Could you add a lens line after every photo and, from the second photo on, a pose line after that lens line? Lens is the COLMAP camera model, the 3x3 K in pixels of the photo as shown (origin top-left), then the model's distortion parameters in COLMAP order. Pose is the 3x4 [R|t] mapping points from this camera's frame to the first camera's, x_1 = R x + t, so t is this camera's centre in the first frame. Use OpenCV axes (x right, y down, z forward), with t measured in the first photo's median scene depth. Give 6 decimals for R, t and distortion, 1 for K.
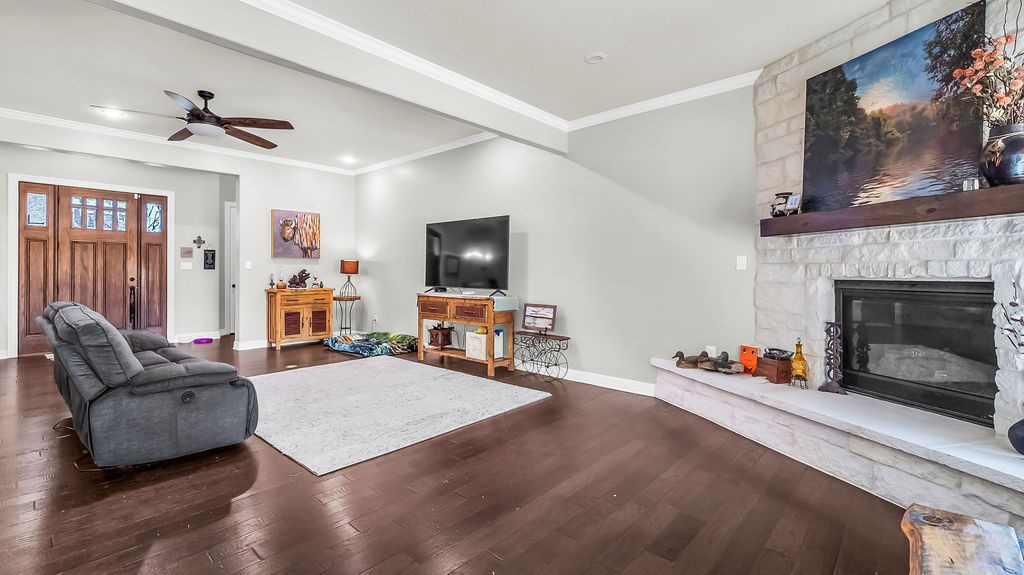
lens RADIAL K [[444.9, 0, 503.5], [0, 444.9, 274.5], [0, 0, 1]] dist [0.000253, -0.003049]
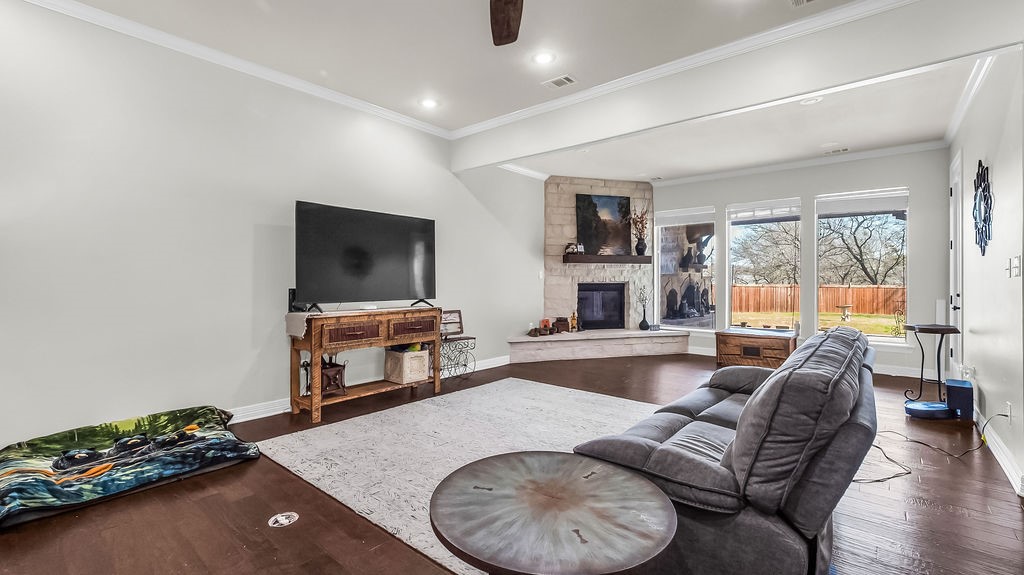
lens RADIAL K [[444.9, 0, 494.7], [0, 444.9, 284.9], [0, 0, 1]] dist [0.000253, -0.003049]
pose [[-0.014493, -0.013472, 0.999804, -1.499307], [0.004353, 0.999899, 0.013536, -0.011863], [-0.999885, 0.004548, -0.014433, 1.396151]]
